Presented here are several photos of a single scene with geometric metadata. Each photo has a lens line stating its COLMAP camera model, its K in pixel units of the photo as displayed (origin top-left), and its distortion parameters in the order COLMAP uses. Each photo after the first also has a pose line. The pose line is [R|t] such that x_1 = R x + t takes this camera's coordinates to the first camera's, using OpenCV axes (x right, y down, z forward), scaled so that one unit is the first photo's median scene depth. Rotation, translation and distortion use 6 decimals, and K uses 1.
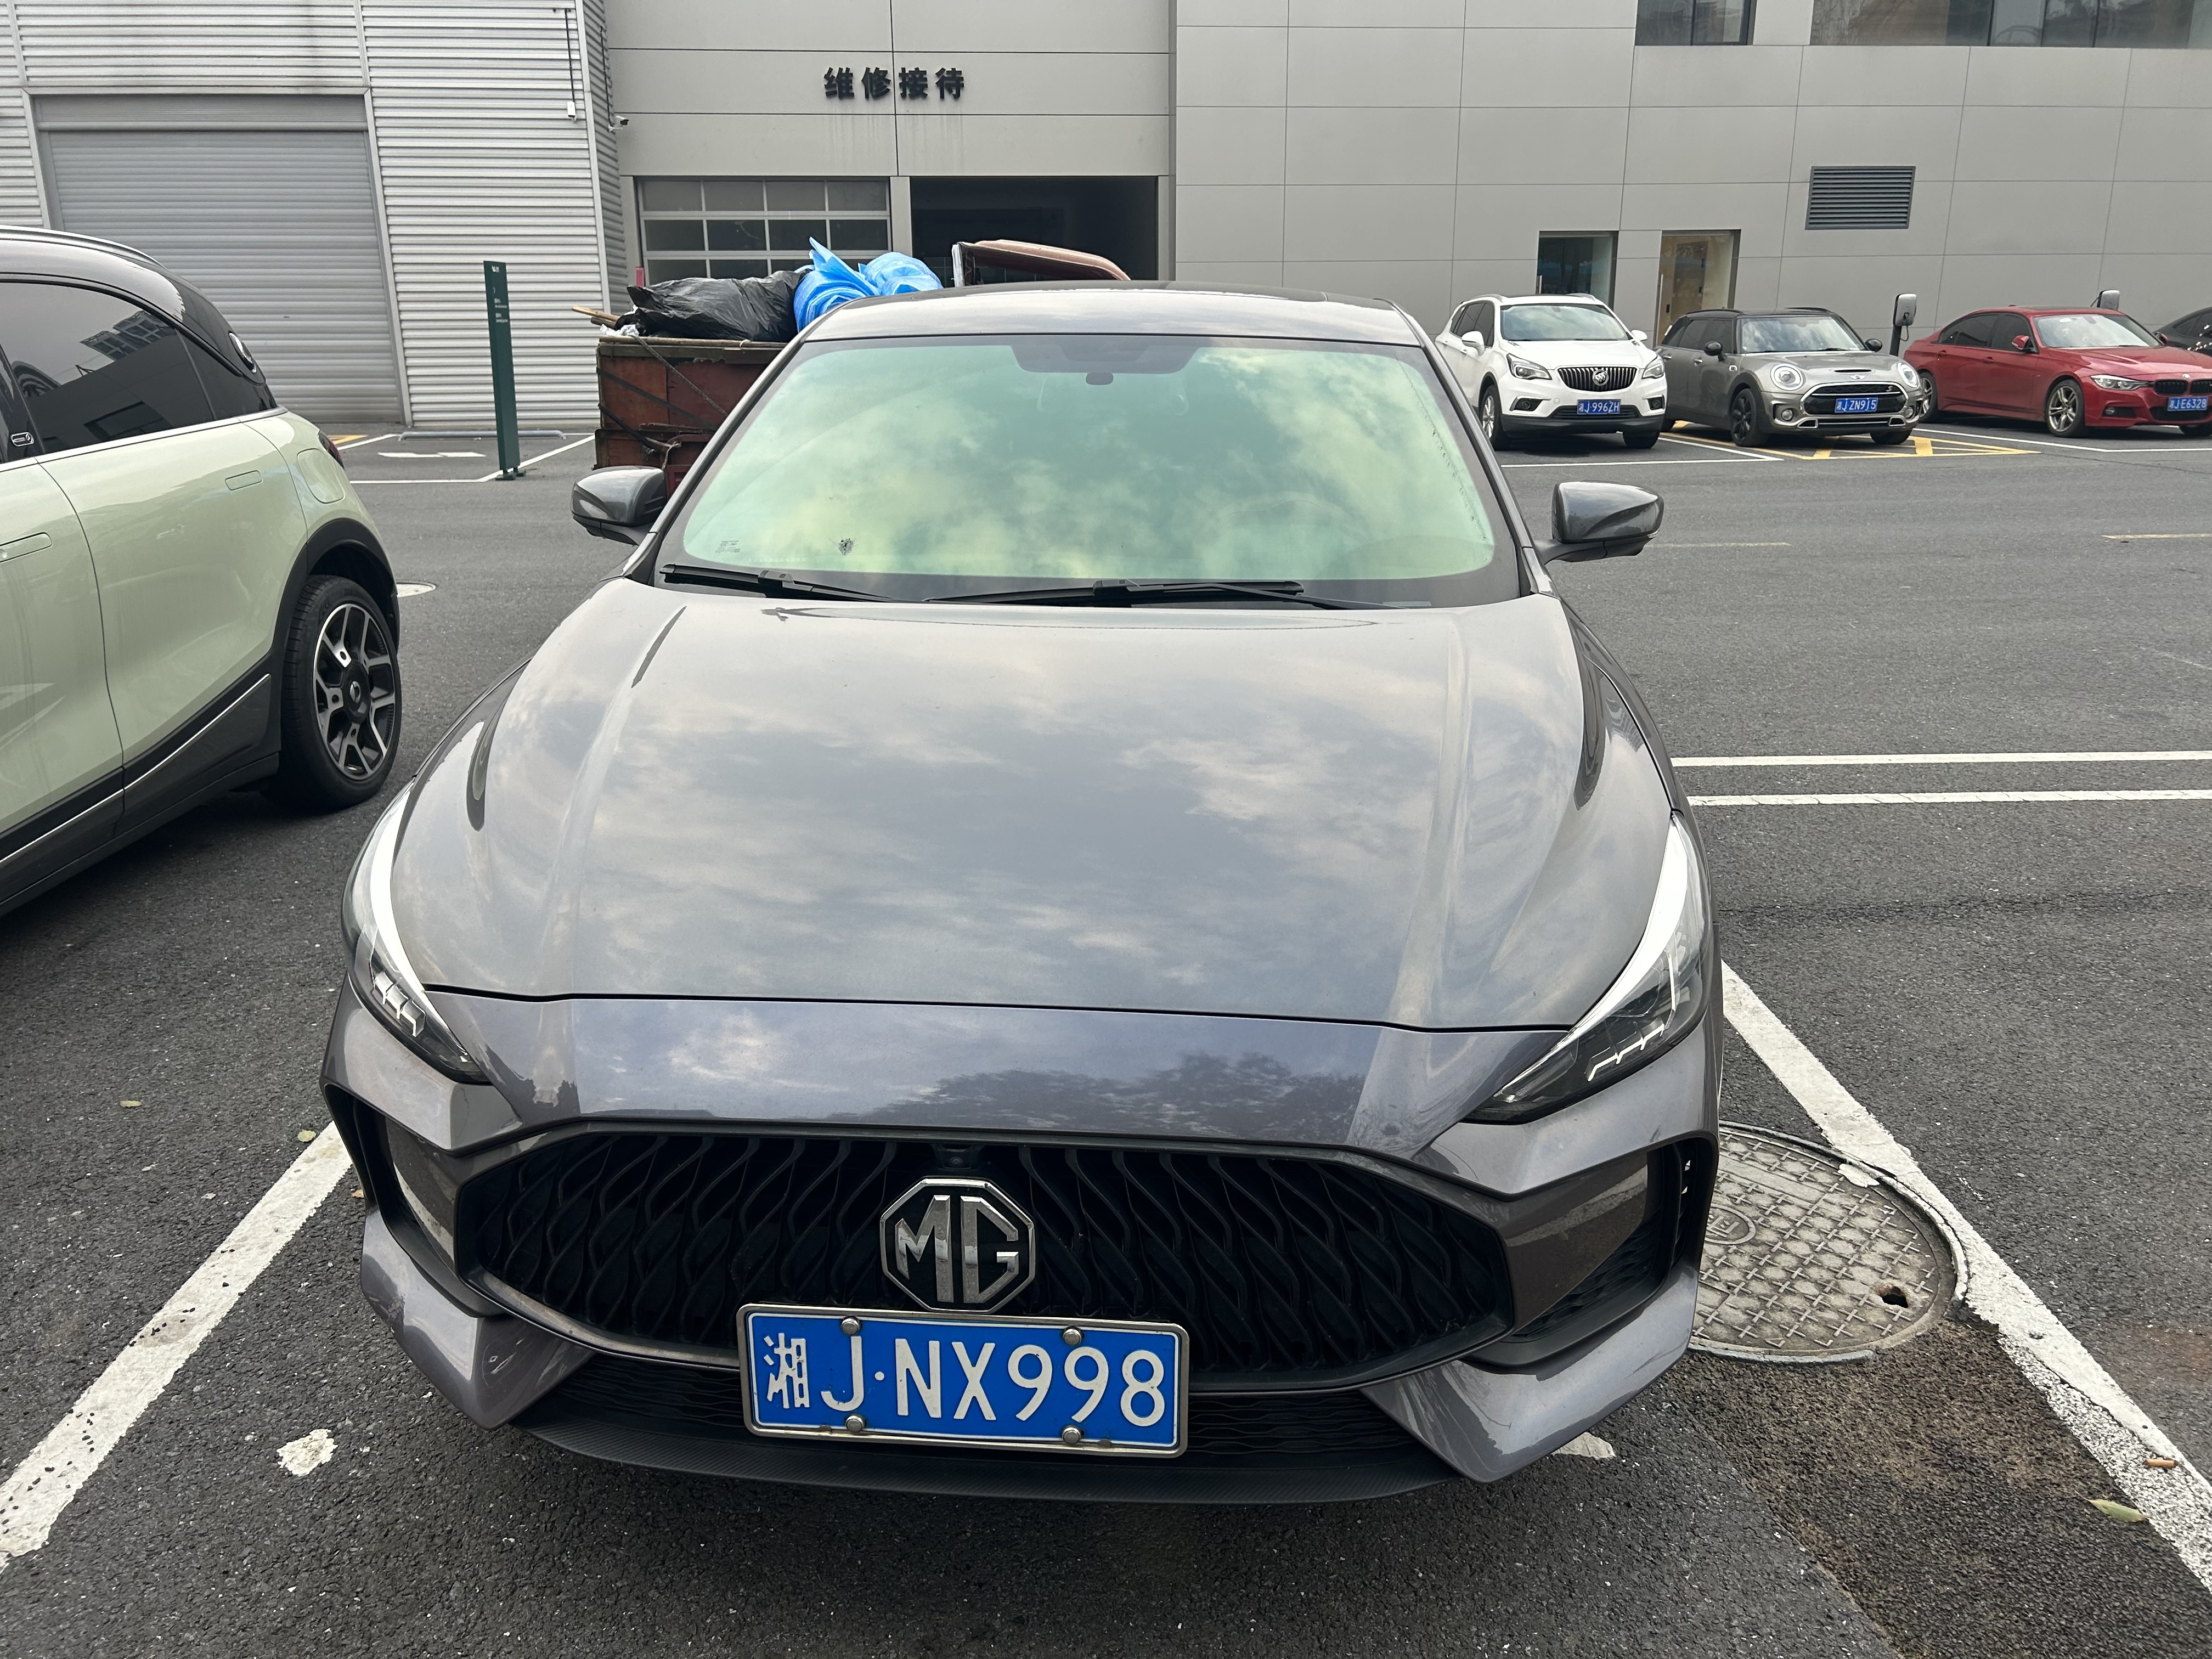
lens RADIAL K [[1675.5, 0, 1104.3], [0, 1675.5, 813.6], [0, 0, 1]] dist [0.045333, -0.051109]
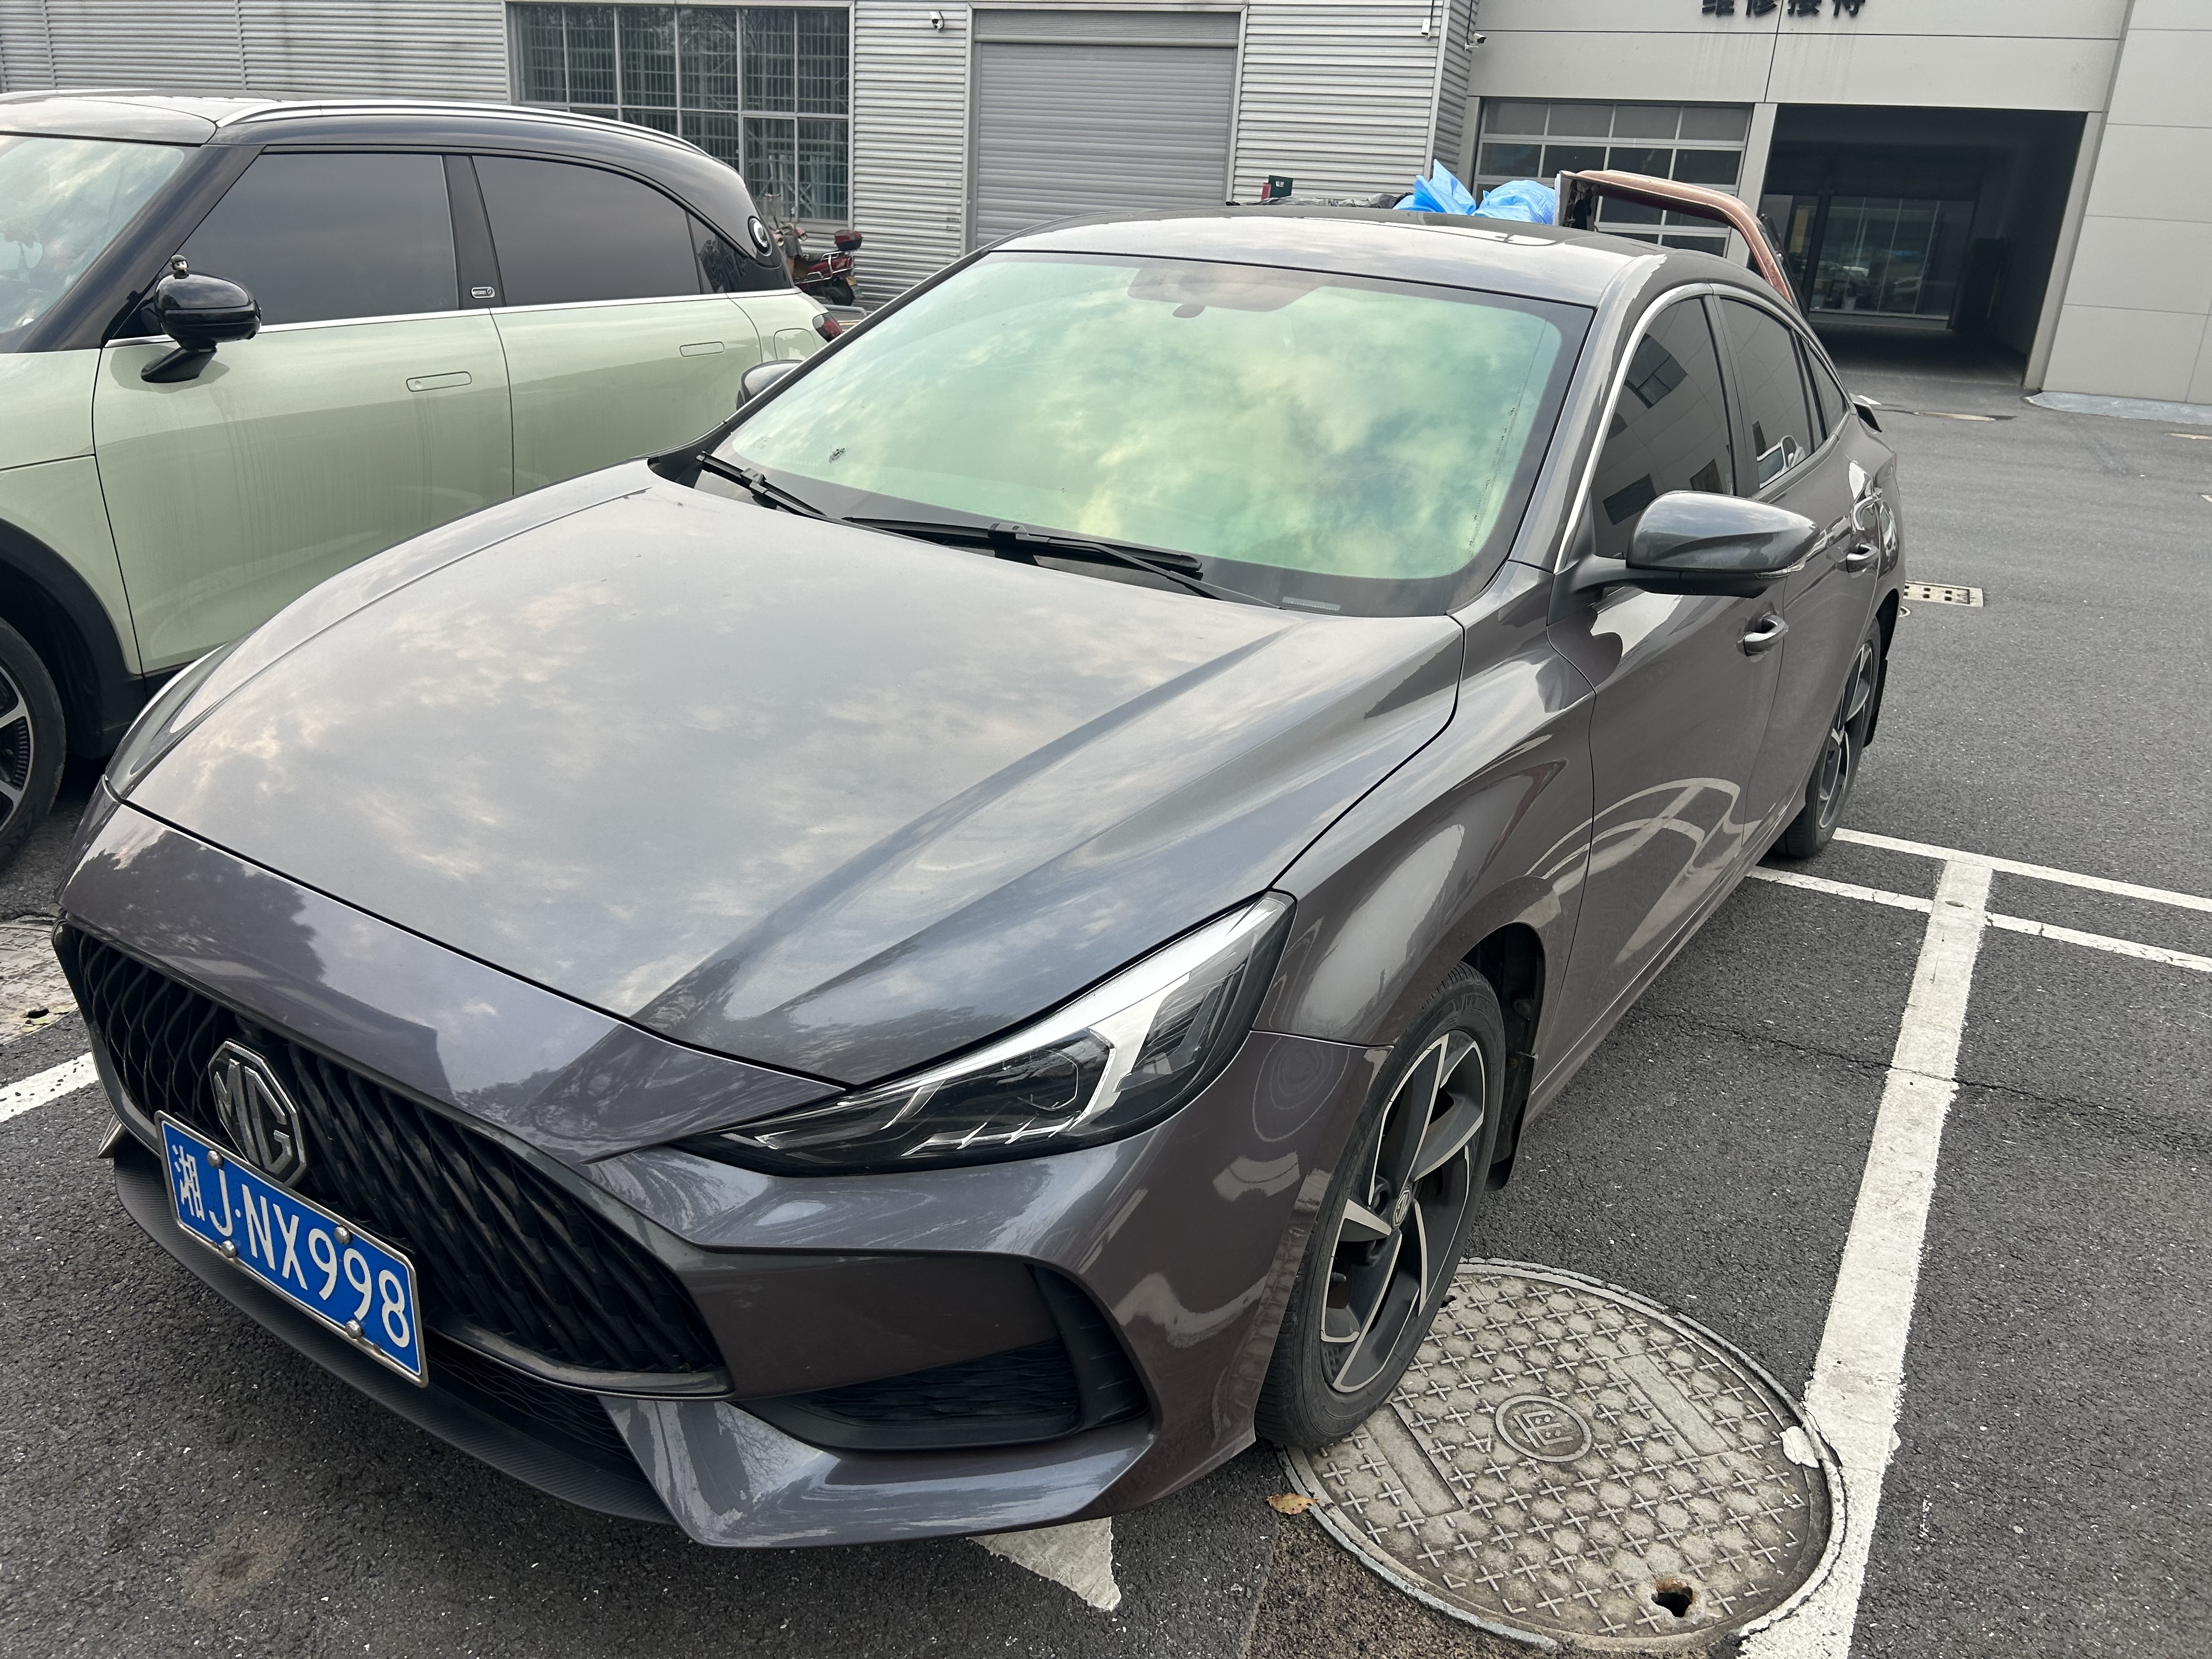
lens RADIAL K [[1675.5, 0, 1098.8], [0, 1675.5, 843.5], [0, 0, 1]] dist [0.045333, -0.051109]
pose [[0.868017, 0.224311, -0.442979, 0.438341], [-0.200328, 0.974517, 0.100924, -0.062835], [0.454329, 0.001137, 0.890833, 0.173209]]
